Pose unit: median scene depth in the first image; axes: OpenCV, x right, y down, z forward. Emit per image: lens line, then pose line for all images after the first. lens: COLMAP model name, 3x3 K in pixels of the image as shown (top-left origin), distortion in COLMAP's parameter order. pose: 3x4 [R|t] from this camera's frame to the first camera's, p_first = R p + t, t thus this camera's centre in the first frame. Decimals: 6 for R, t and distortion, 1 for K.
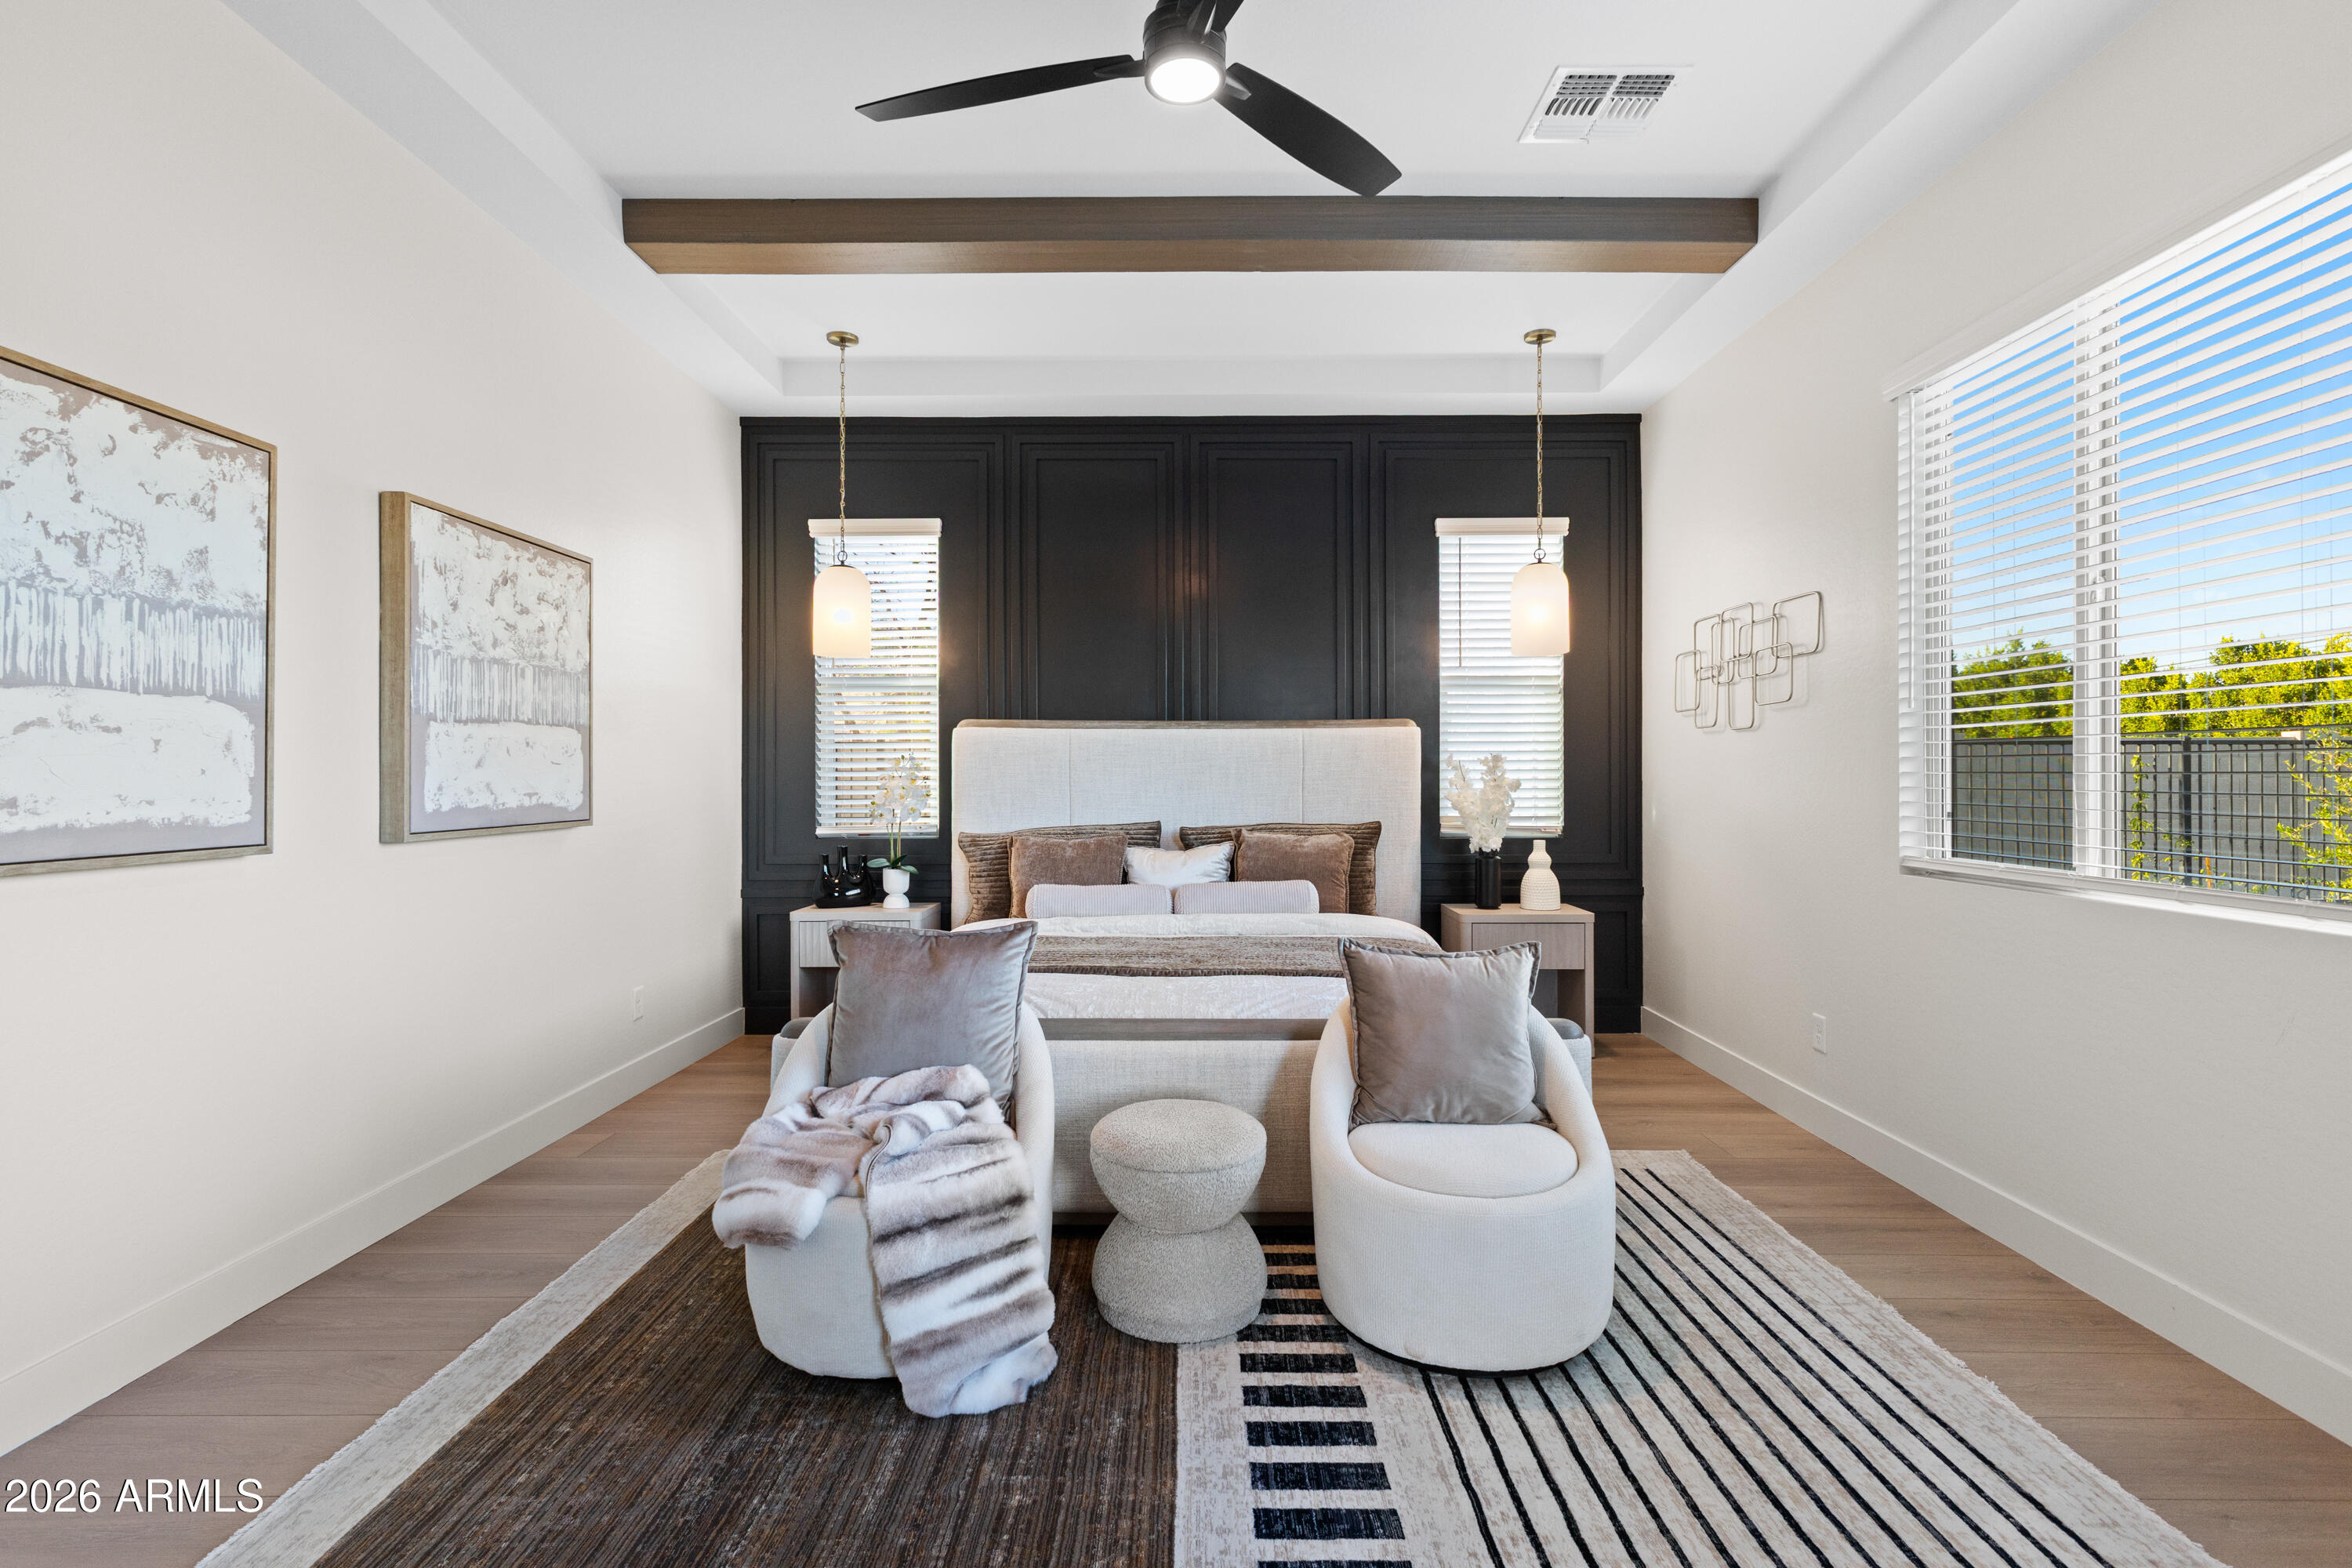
lens RADIAL K [[1111.7, 0, 1190.4], [0, 1111.7, 779.9], [0, 0, 1]] dist [-0.001480, 0.006713]
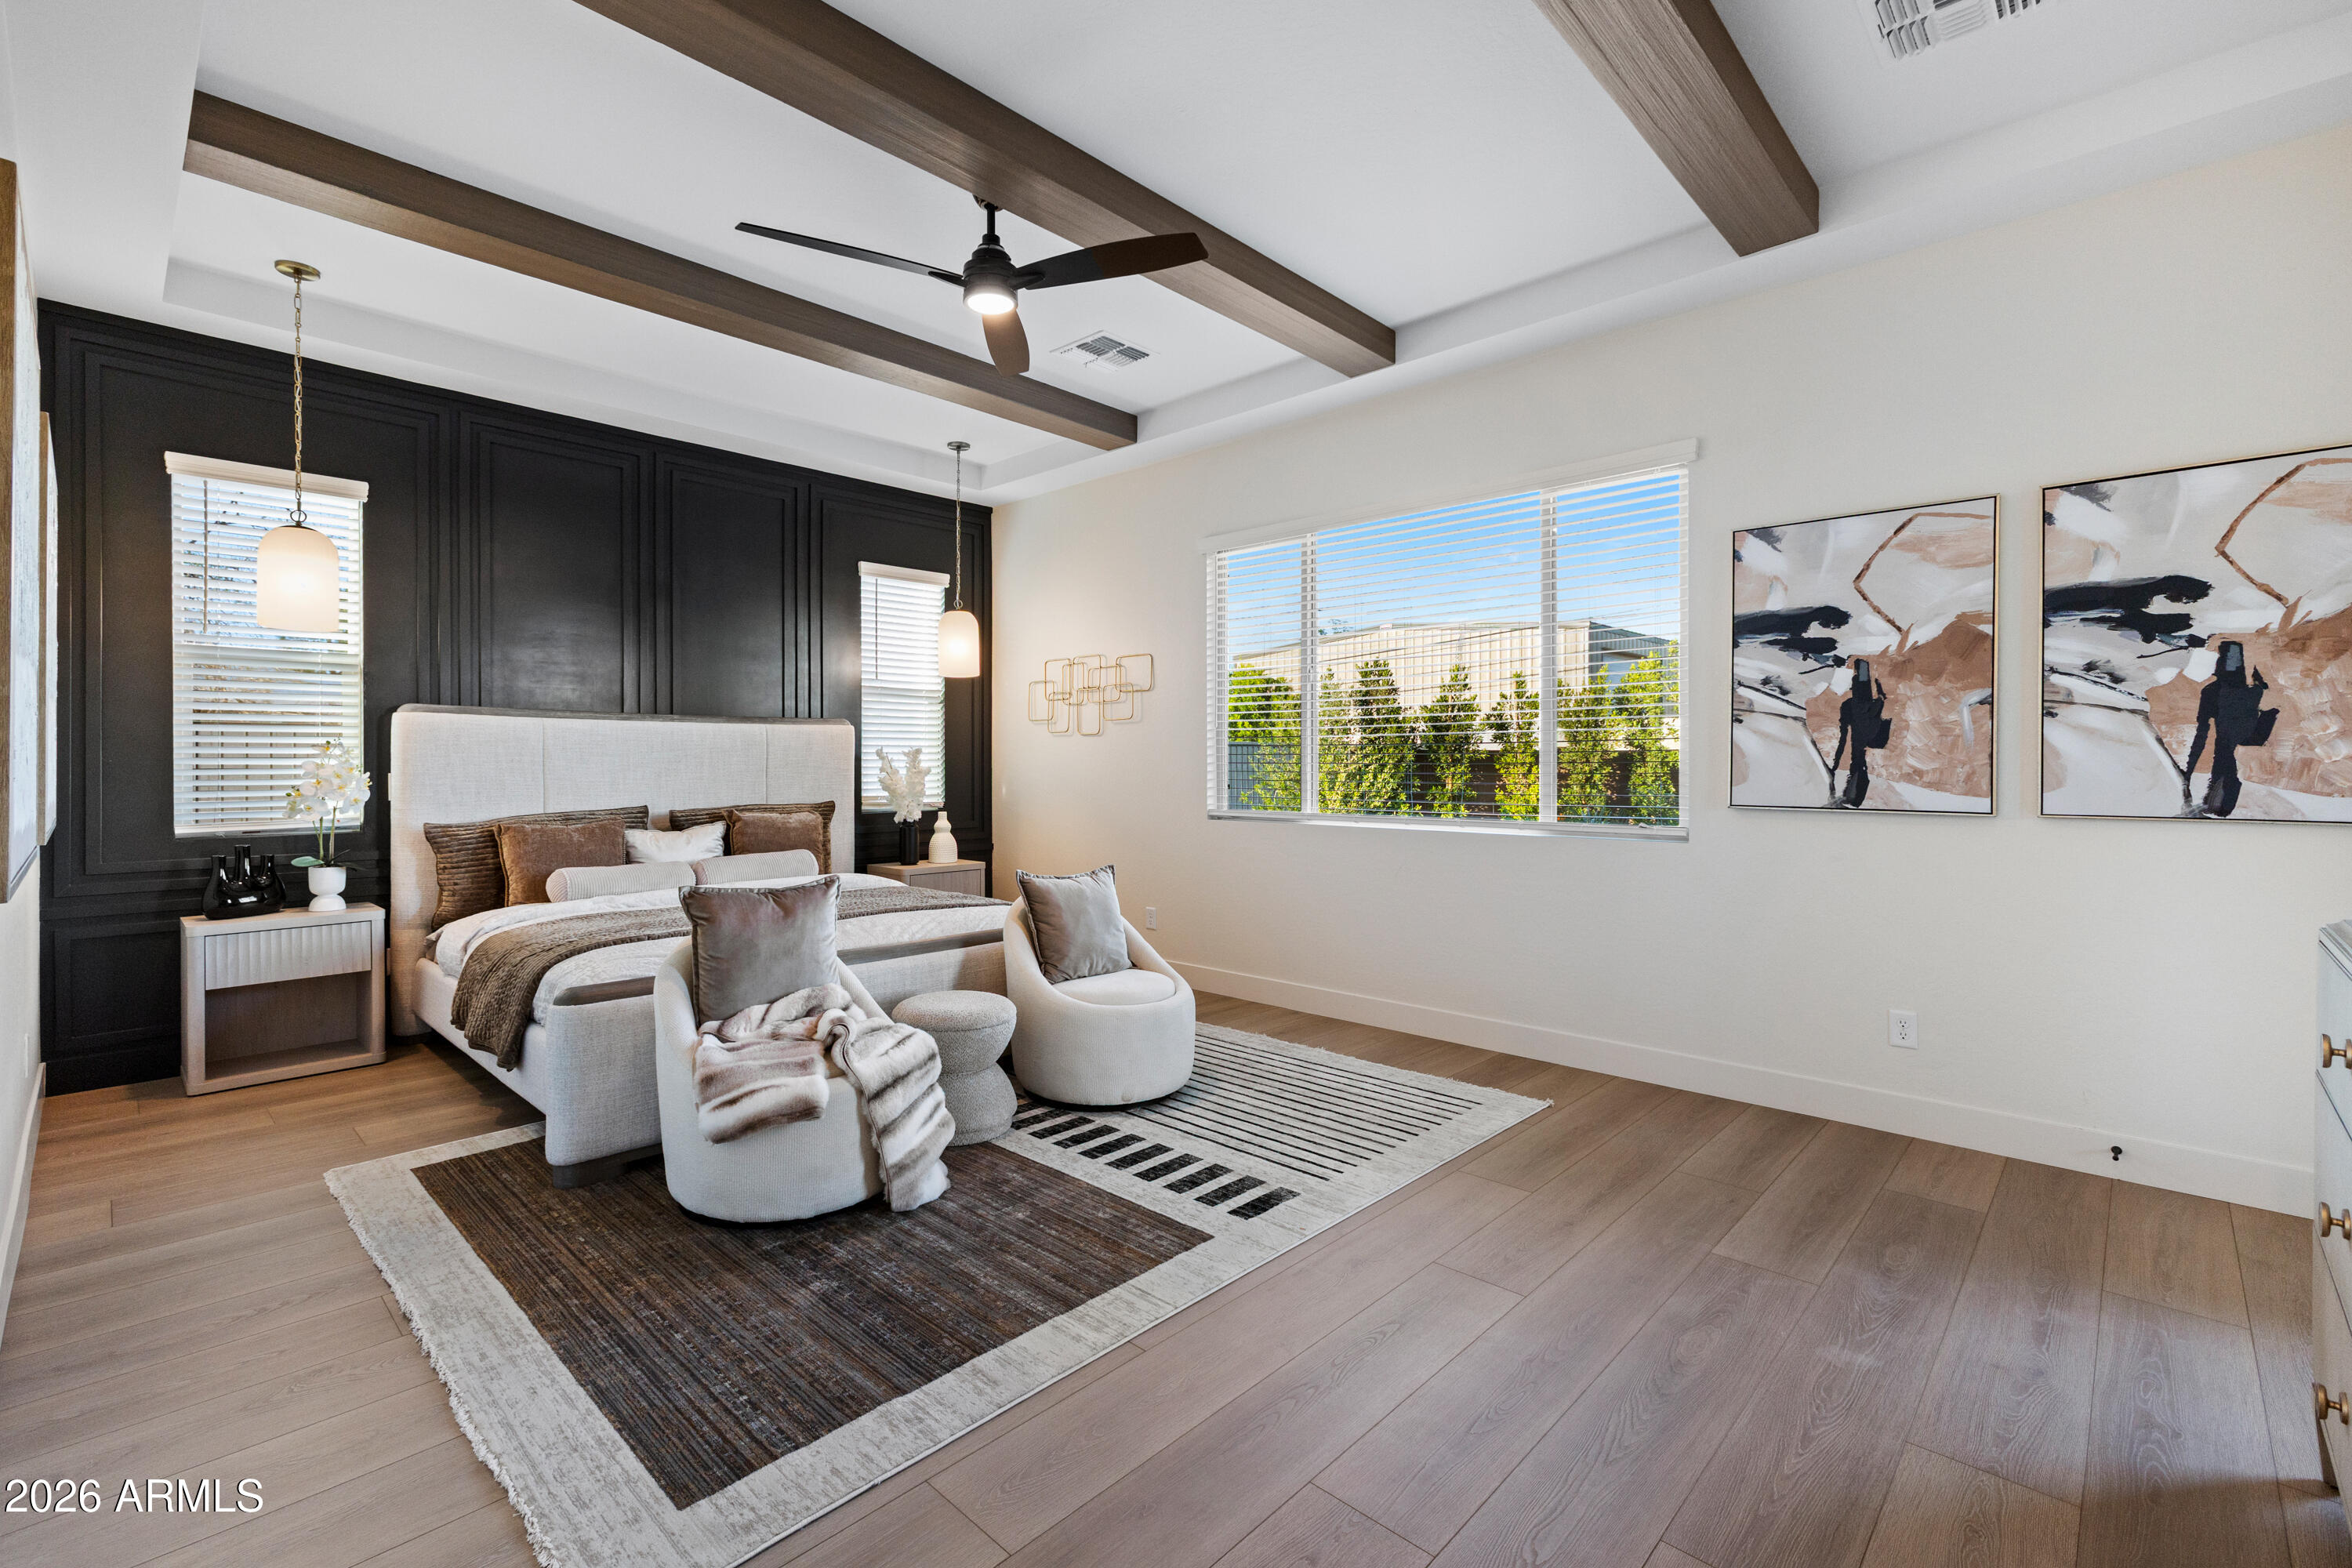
lens RADIAL K [[1018.5, 0, 1177.6], [0, 1018.5, 772.7], [0, 0, 1]] dist [-0.001319, 0.001008]
pose [[0.688873, -0.004775, 0.724866, -0.778345], [0.001385, 0.999985, 0.005271, 0.000481], [-0.724880, -0.002627, 0.688870, -0.127986]]
